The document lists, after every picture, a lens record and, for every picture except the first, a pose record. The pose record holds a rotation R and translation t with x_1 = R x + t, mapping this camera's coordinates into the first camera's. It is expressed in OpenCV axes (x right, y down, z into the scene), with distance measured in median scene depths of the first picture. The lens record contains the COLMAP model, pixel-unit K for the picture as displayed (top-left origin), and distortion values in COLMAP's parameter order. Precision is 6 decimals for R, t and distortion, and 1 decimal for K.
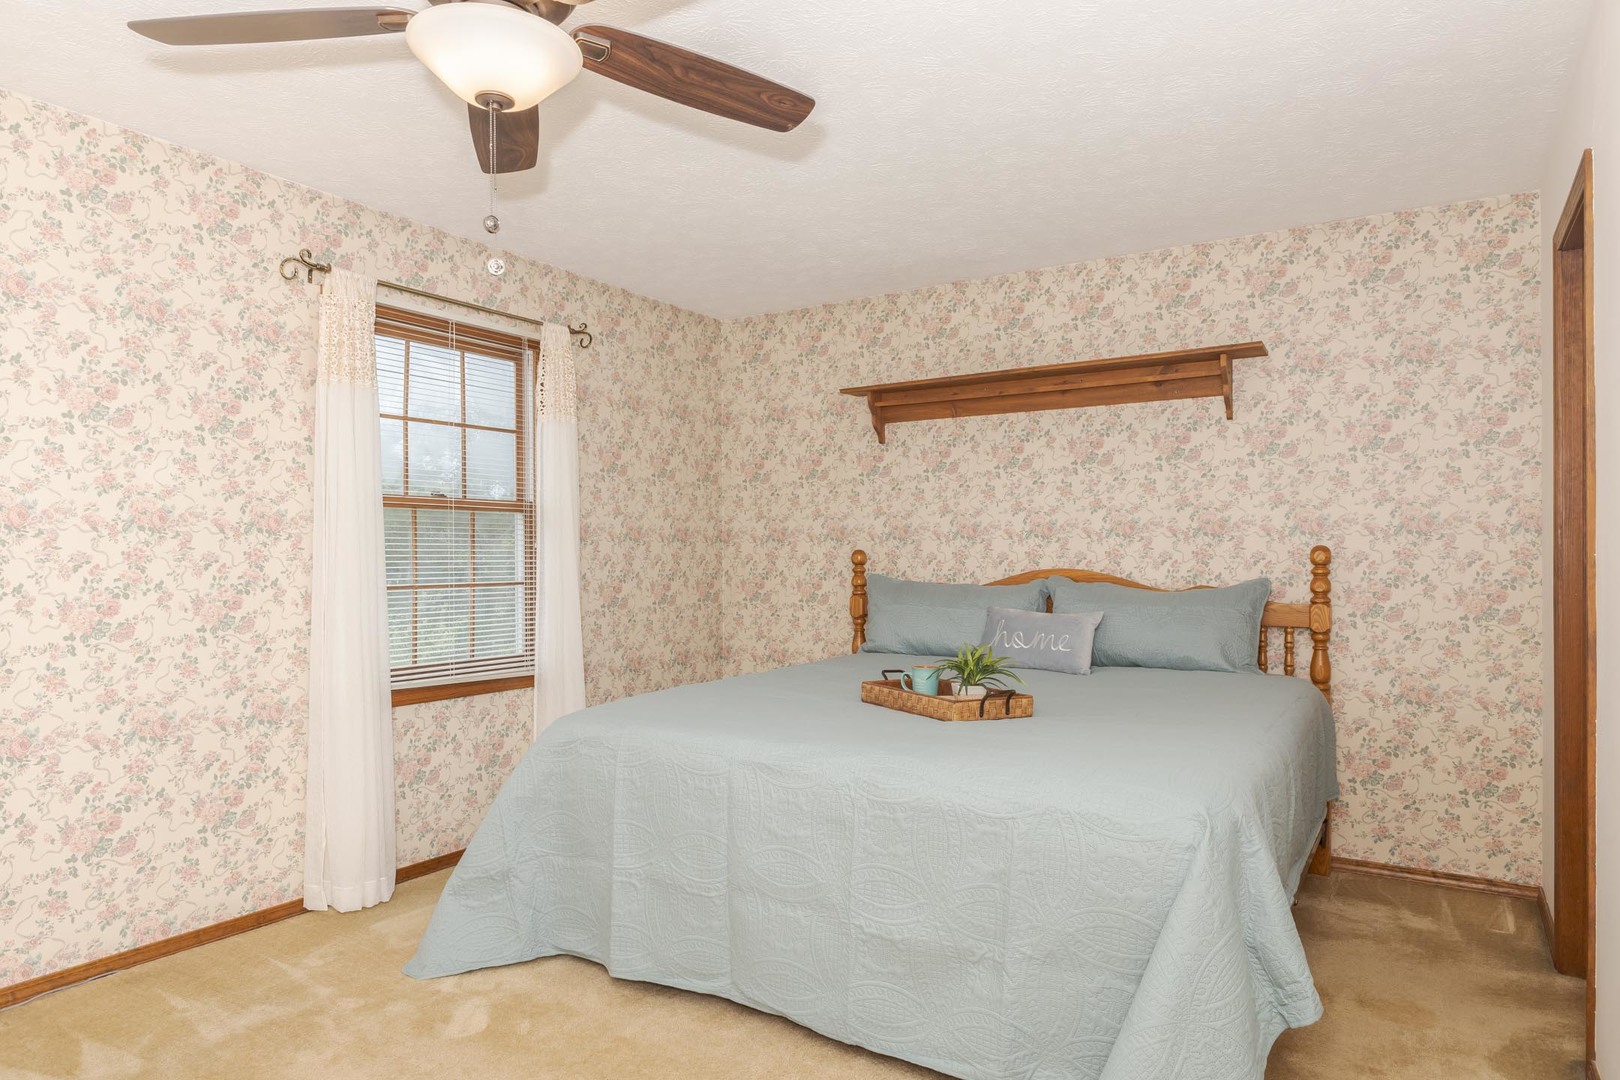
lens RADIAL K [[1015.8, 0, 809.0], [0, 1015.8, 558.2], [0, 0, 1]] dist [0.003554, -0.000292]
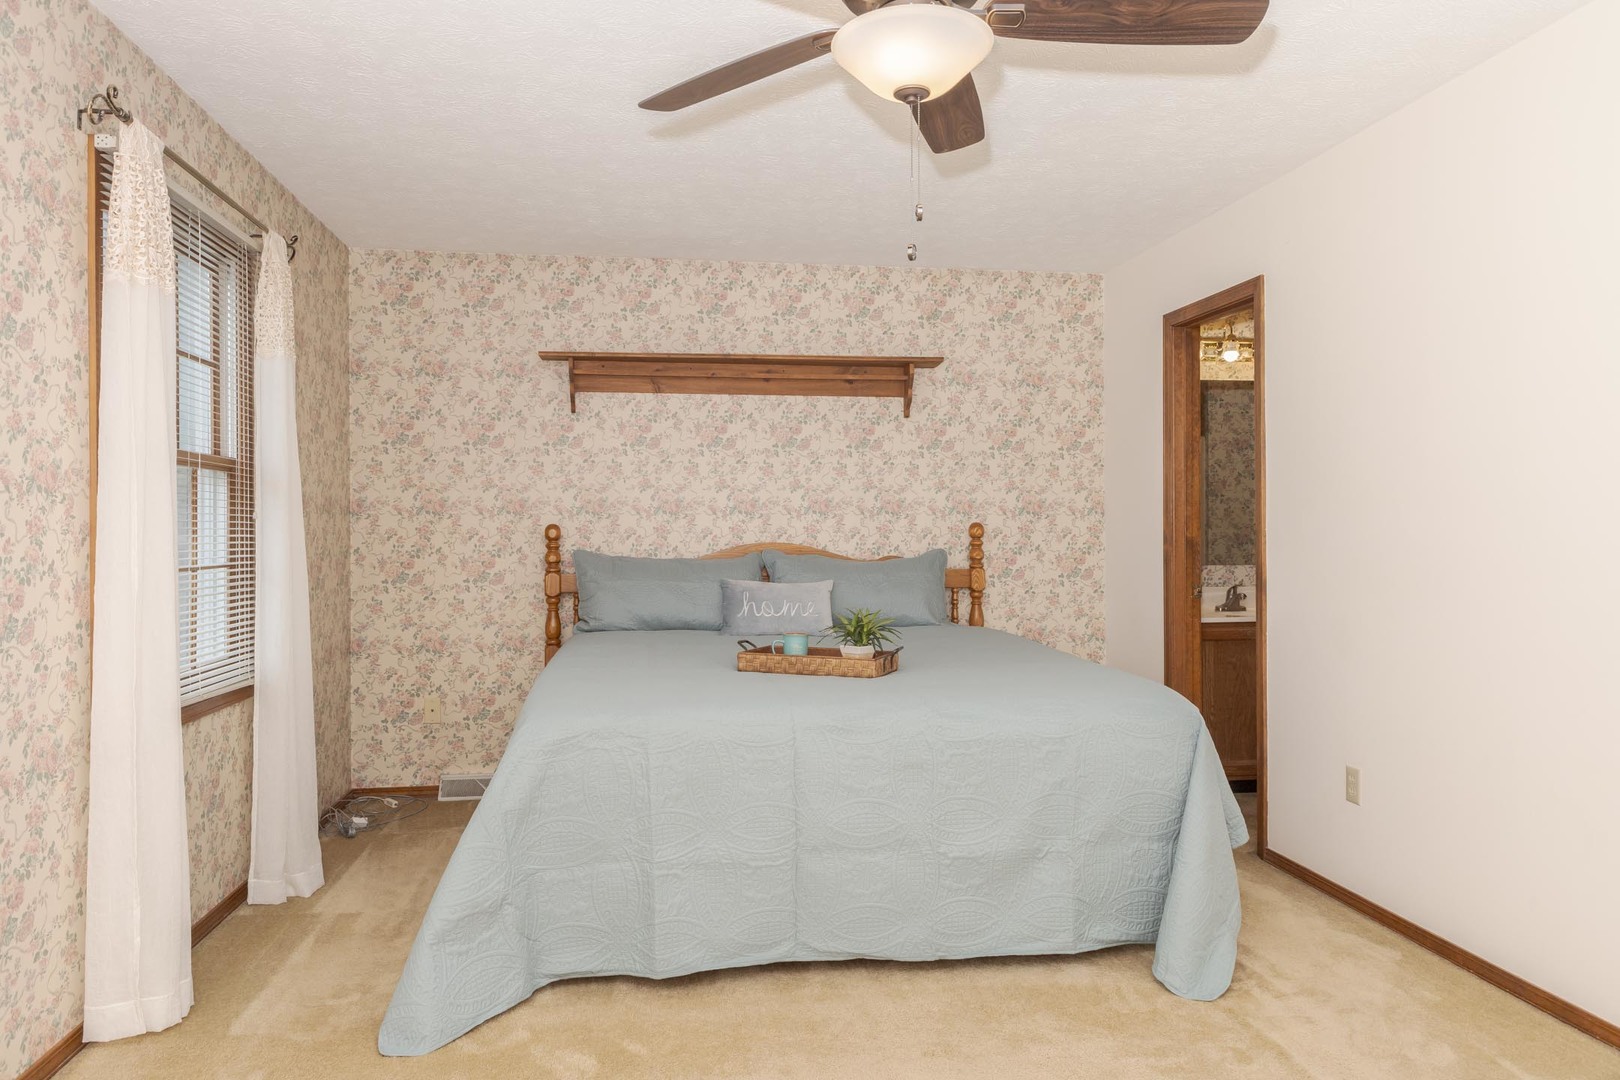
lens RADIAL K [[1071.3, 0, 810.0], [0, 1071.3, 540.0], [0, 0, 1]] dist [0.008220, -0.001426]
pose [[0.754230, -0.003215, 0.656603, -0.477291], [0.002156, 0.999995, 0.002420, 0.005001], [-0.656607, -0.000409, 0.754233, 0.109541]]
